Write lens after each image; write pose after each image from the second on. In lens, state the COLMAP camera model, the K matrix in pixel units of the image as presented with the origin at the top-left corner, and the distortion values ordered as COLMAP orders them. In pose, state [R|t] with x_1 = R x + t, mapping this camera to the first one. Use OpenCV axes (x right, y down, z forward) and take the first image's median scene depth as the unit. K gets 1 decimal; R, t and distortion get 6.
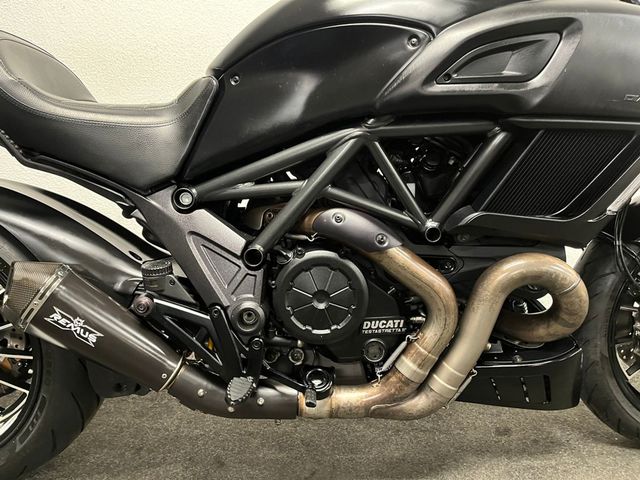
lens RADIAL K [[471.6, 0, 320.0], [0, 471.6, 240.0], [0, 0, 1]] dist [0.038232, -0.004485]
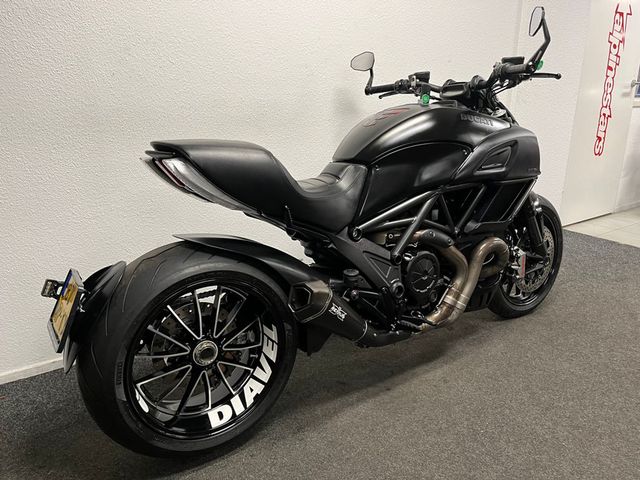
lens RADIAL K [[471.6, 0, 320.0], [0, 471.6, 240.0], [0, 0, 1]] dist [0.038232, -0.004485]
pose [[0.847119, -0.139424, 0.512787, -1.333130], [0.106914, 0.989952, 0.092543, -0.244789], [-0.520537, -0.023571, 0.853514, -0.465721]]
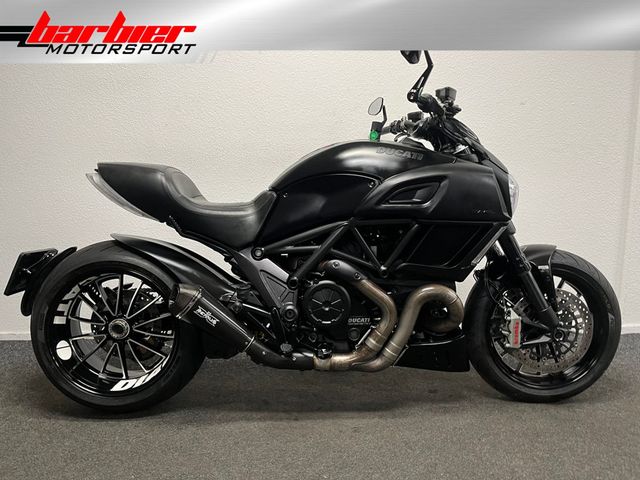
lens RADIAL K [[471.6, 0, 320.0], [0, 471.6, 240.0], [0, 0, 1]] dist [0.038232, -0.004485]
pose [[0.999842, 0.017220, -0.004397, -0.021019], [-0.017477, 0.997578, -0.067331, -0.013678], [0.003227, 0.067397, 0.997721, -0.955256]]
